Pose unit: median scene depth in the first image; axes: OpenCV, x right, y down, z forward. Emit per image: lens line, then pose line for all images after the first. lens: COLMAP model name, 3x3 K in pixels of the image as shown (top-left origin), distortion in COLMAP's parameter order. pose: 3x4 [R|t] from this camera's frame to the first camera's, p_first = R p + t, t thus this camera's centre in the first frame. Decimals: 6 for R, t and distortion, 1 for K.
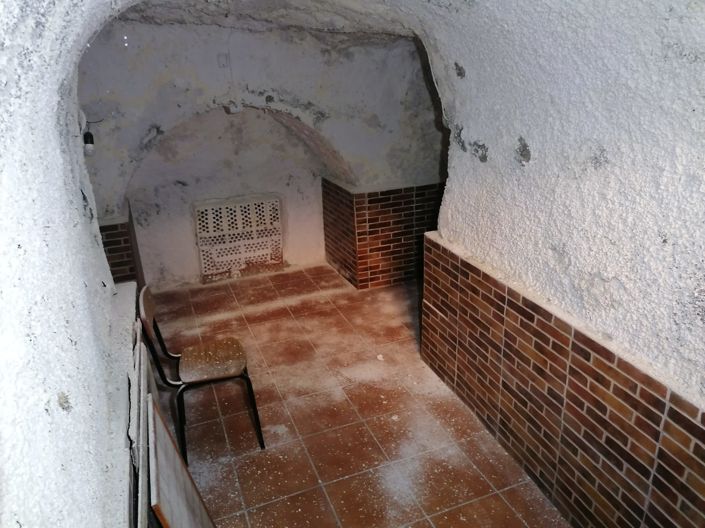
lens RADIAL K [[535.6, 0, 352.5], [0, 535.6, 264.0], [0, 0, 1]] dist [0.036811, -0.004901]
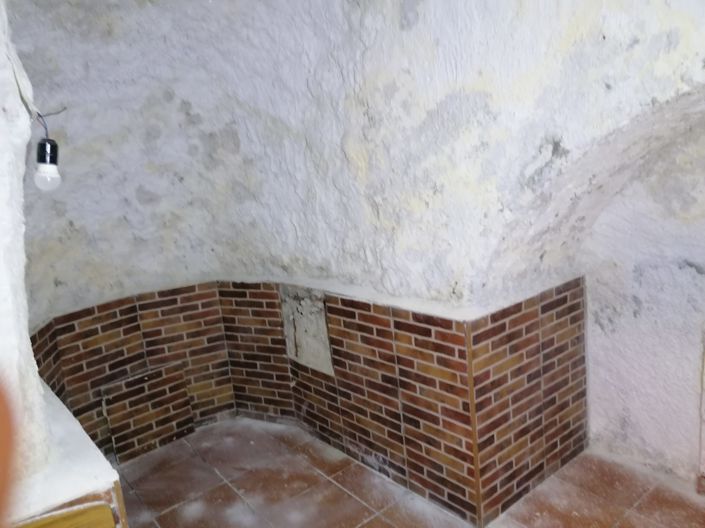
lens RADIAL K [[535.6, 0, 352.5], [0, 535.6, 264.0], [0, 0, 1]] dist [0.036811, -0.004901]
pose [[0.314286, 0.194971, -0.929091, 0.019691], [-0.246647, 0.961844, 0.118410, -0.168485], [0.916728, 0.191943, 0.350383, 0.714219]]
